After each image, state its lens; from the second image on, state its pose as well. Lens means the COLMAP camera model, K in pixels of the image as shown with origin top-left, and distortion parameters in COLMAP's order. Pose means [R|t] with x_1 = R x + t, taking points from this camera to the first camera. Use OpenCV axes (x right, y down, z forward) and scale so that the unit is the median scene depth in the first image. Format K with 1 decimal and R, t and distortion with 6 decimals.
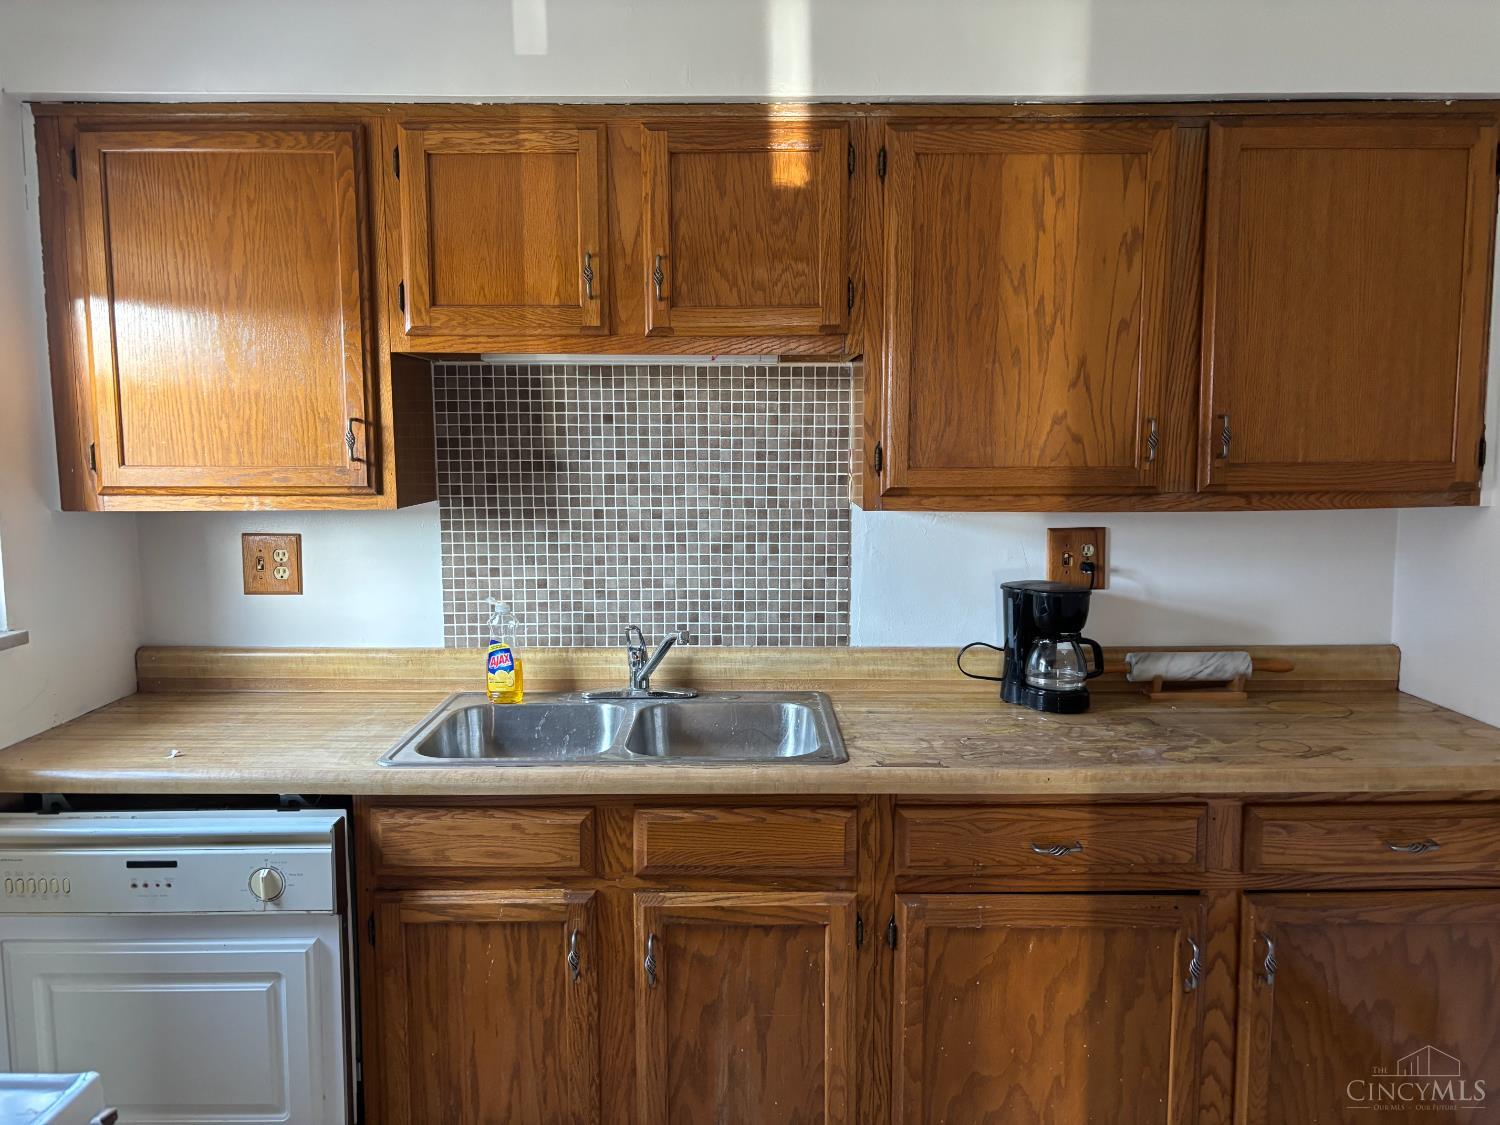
lens RADIAL K [[1150.4, 0, 749.2], [0, 1150.4, 570.2], [0, 0, 1]] dist [0.111343, -0.155468]
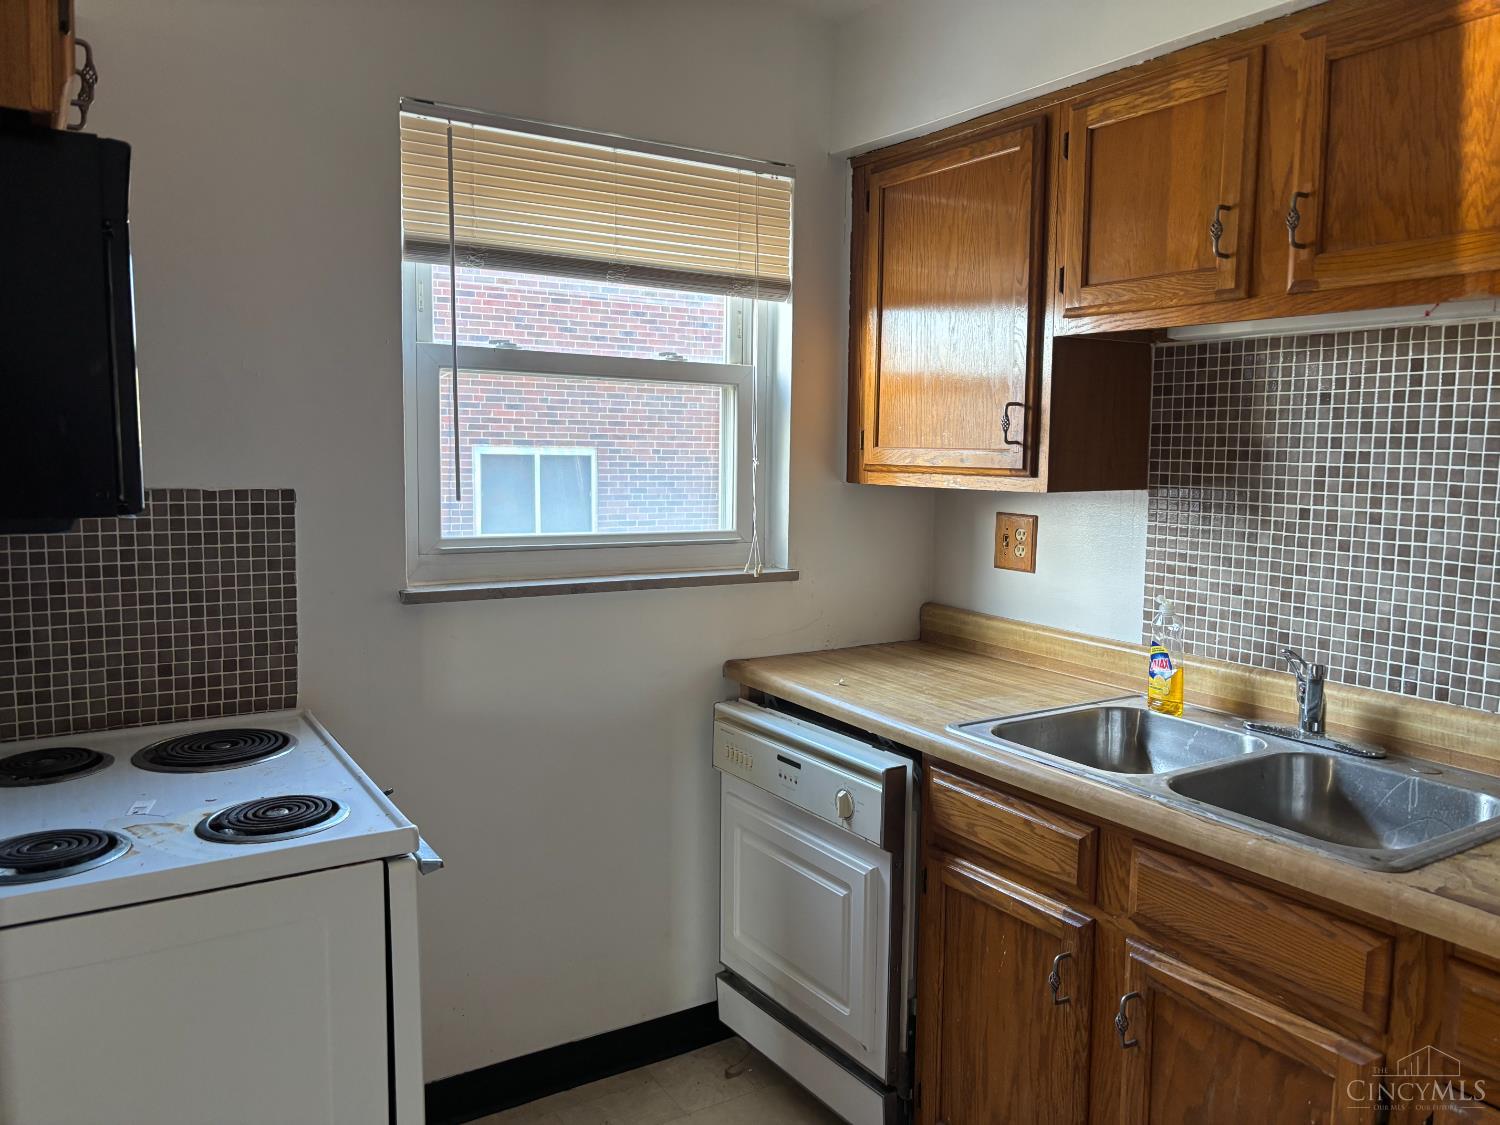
lens RADIAL K [[1163.9, 0, 750.0], [0, 1163.9, 562.5], [0, 0, 1]] dist [0.099473, -0.090570]
pose [[0.536139, 0.097809, -0.838444, 0.375710], [-0.109310, 0.992946, 0.045934, -0.009800], [0.837022, 0.067023, 0.543048, 0.210576]]
